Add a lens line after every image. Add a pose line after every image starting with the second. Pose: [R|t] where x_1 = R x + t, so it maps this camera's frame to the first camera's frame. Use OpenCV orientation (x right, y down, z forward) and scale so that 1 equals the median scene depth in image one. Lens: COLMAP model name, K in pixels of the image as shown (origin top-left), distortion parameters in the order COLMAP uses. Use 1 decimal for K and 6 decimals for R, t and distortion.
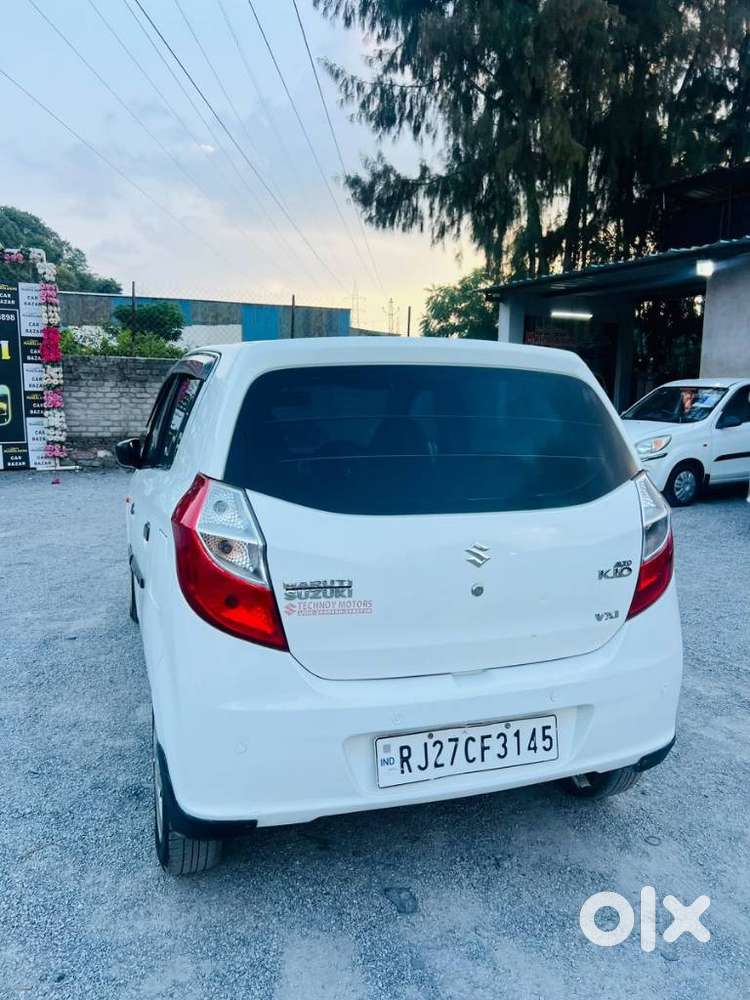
lens RADIAL K [[751.4, 0, 366.6], [0, 751.4, 501.2], [0, 0, 1]] dist [0.032439, -0.036986]
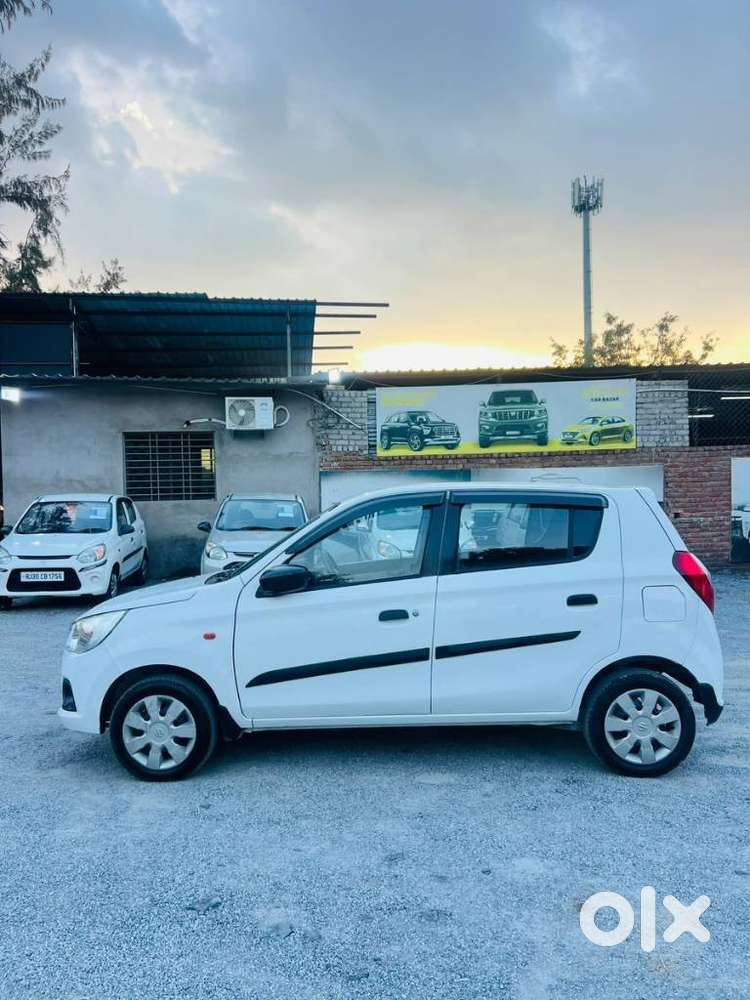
lens RADIAL K [[742.8, 0, 372.1], [0, 742.8, 498.8], [0, 0, 1]] dist [0.051675, -0.070017]
pose [[0.354594, -0.016219, 0.934880, -0.385622], [0.152343, 0.987491, -0.040650, -0.035392], [-0.922526, 0.156837, 0.352629, 0.159592]]
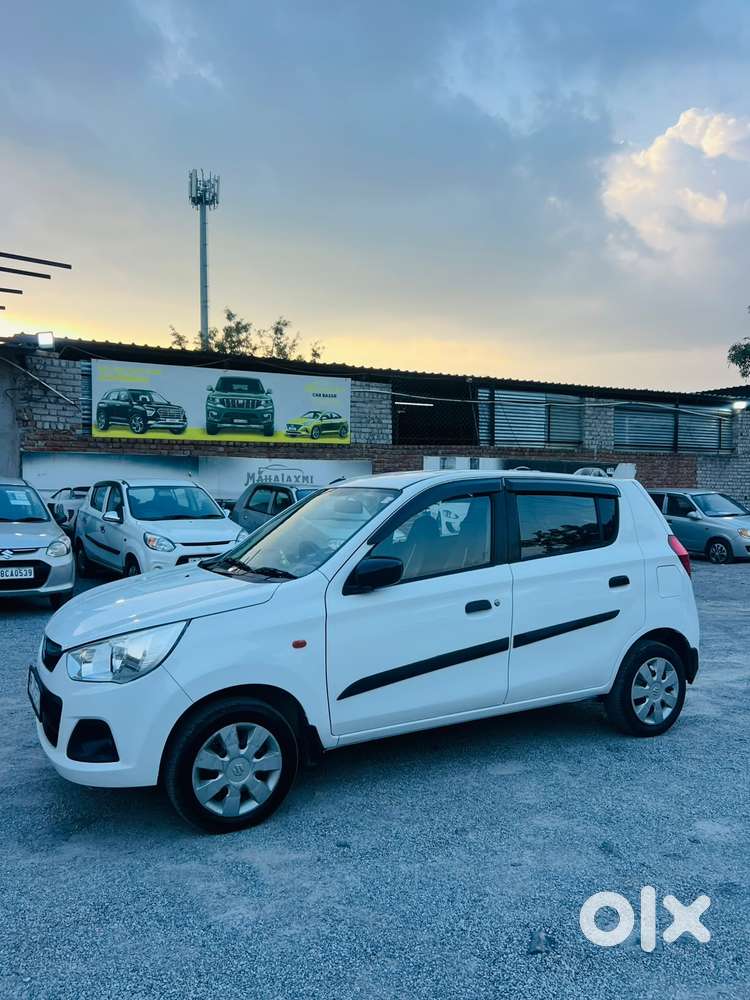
lens RADIAL K [[742.8, 0, 372.1], [0, 742.8, 498.8], [0, 0, 1]] dist [0.051675, -0.070017]
pose [[-0.164252, -0.025980, 0.986076, -0.378820], [0.133213, 0.989911, 0.048271, -0.062176], [-0.977382, 0.139287, -0.159134, 0.357573]]
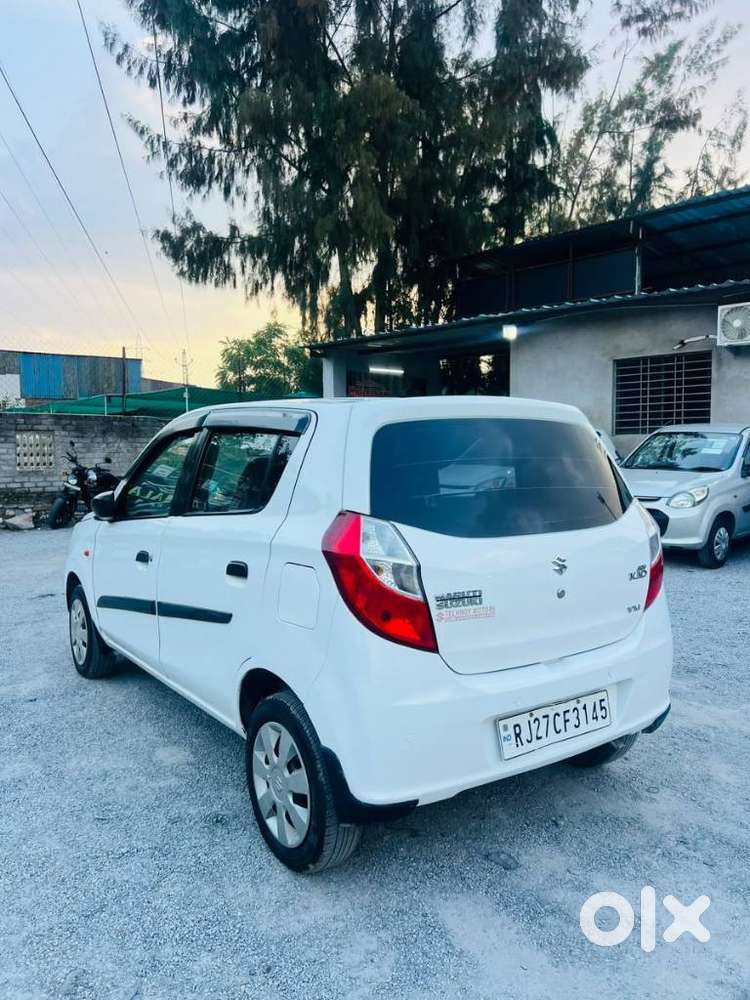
lens RADIAL K [[749.5, 0, 375.0], [0, 749.5, 500.0], [0, 0, 1]] dist [0.027102, -0.031335]
pose [[0.959900, -0.037975, 0.277760, -0.078021], [0.056573, 0.996639, -0.059252, 0.002957], [-0.274576, 0.072589, 0.958822, -0.022112]]
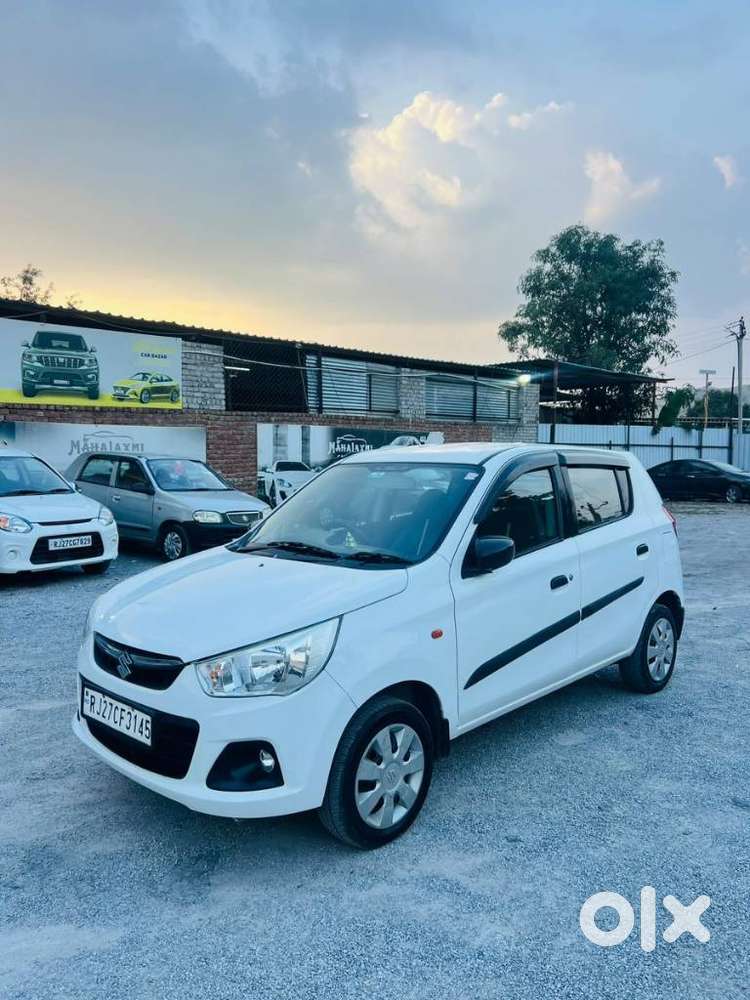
lens RADIAL K [[750.0, 0, 364.2], [0, 750.0, 495.0], [0, 0, 1]] dist [0.010338, -0.005035]
pose [[-0.454895, -0.058822, 0.888600, -0.318986], [0.120121, 0.984645, 0.126672, -0.081123], [-0.882407, 0.164362, -0.440844, 0.472432]]
